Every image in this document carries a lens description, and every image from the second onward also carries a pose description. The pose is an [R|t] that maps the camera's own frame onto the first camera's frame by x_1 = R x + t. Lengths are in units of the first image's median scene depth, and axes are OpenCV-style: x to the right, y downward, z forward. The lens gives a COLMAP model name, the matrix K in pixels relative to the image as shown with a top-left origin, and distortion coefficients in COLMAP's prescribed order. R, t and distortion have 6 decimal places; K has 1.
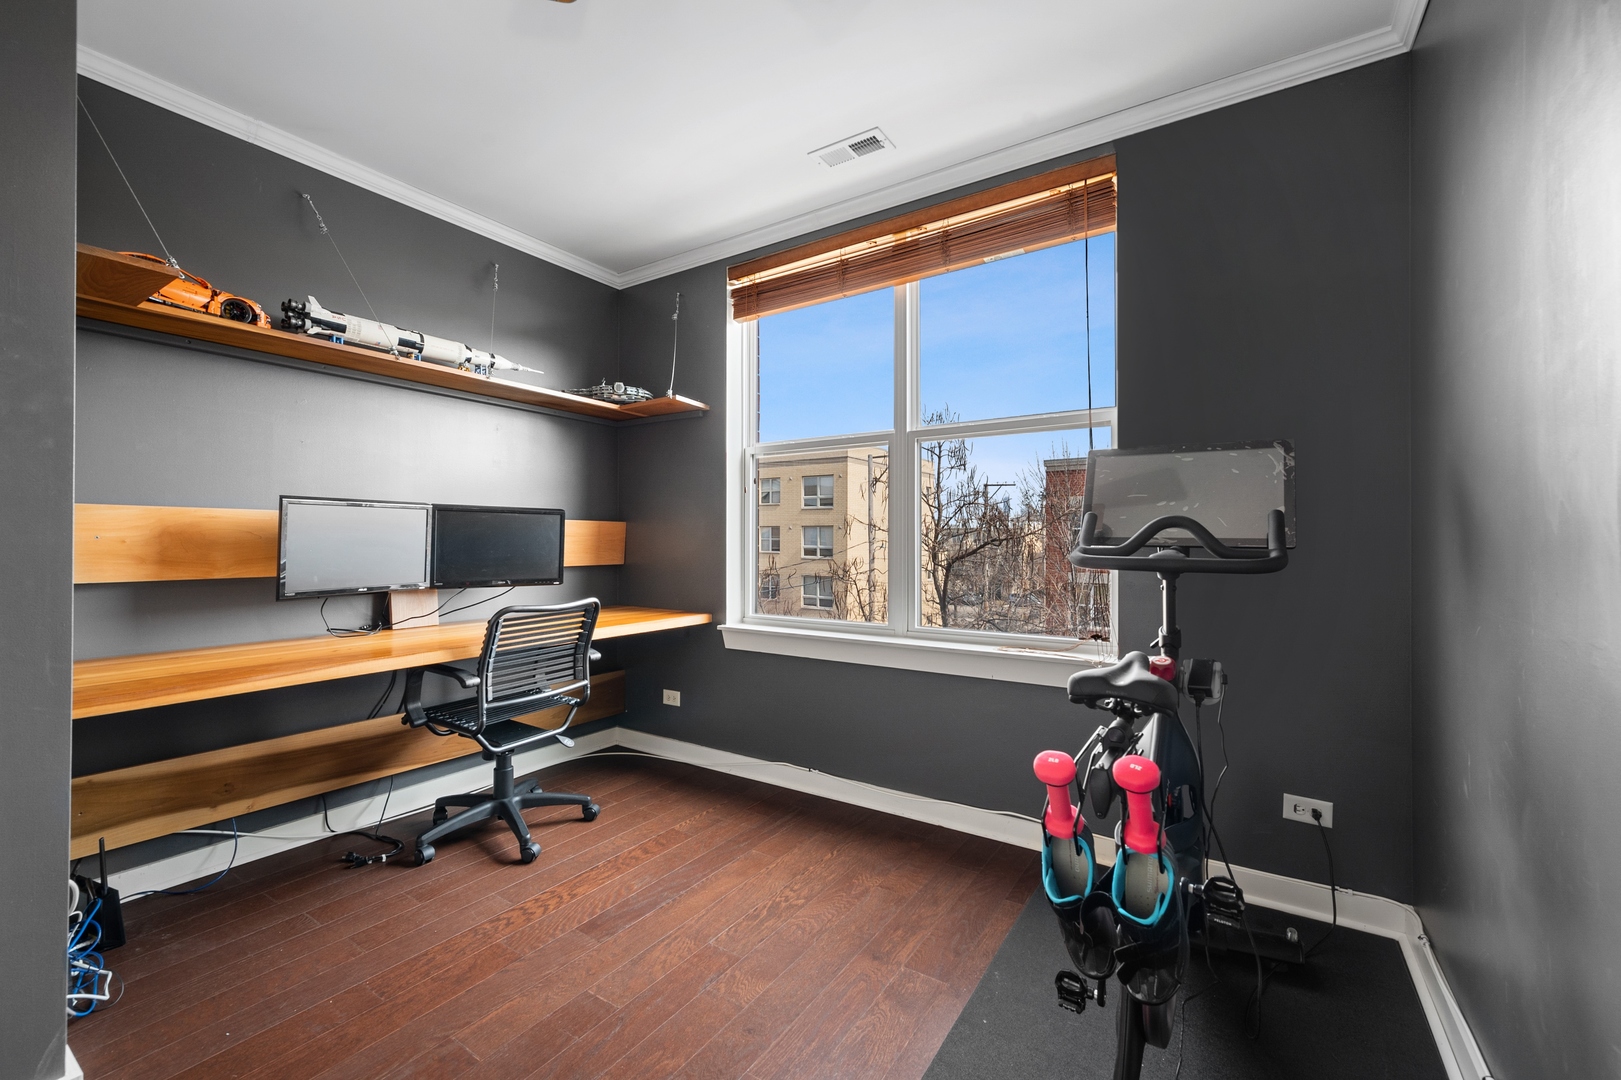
lens RADIAL K [[659.9, 0, 809.3], [0, 659.9, 533.8], [0, 0, 1]] dist [-0.024093, -0.001882]
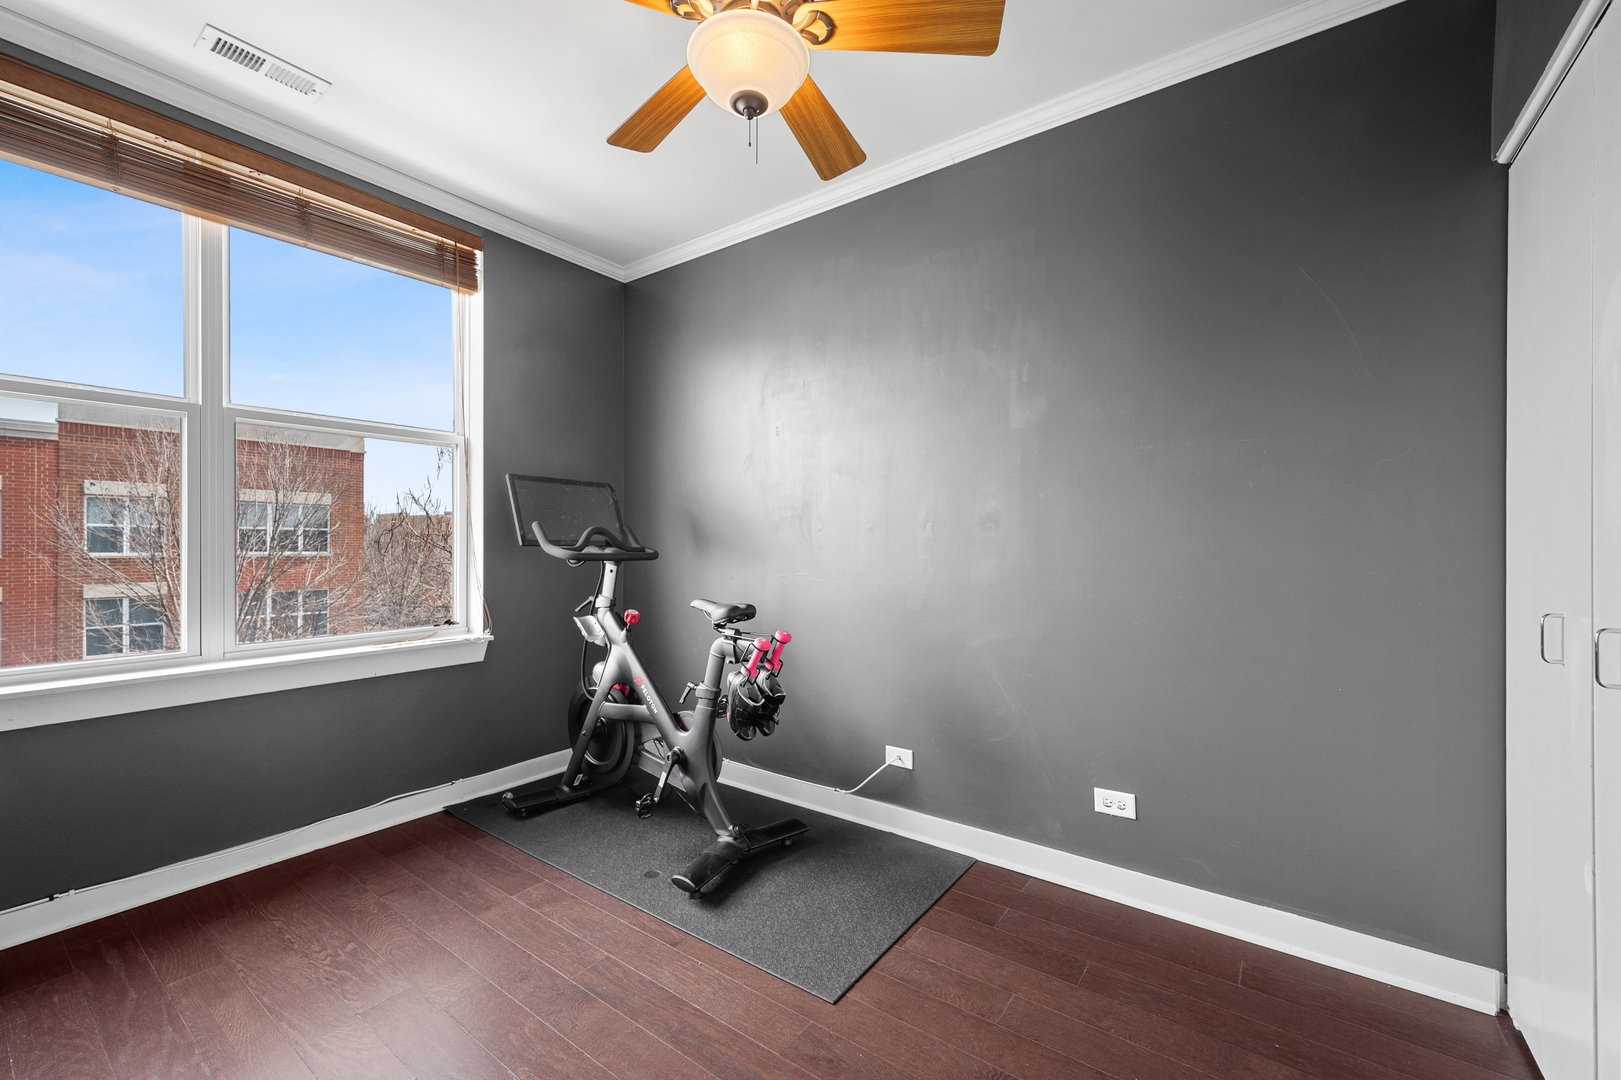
lens RADIAL K [[642.8, 0, 810.0], [0, 642.8, 543.0], [0, 0, 1]] dist [0.003443, 0.000486]
pose [[0.060154, -0.000874, 0.998189, -0.700114], [-0.005768, 0.999983, 0.001223, 0.007274], [-0.998172, -0.005831, 0.060148, 0.267857]]
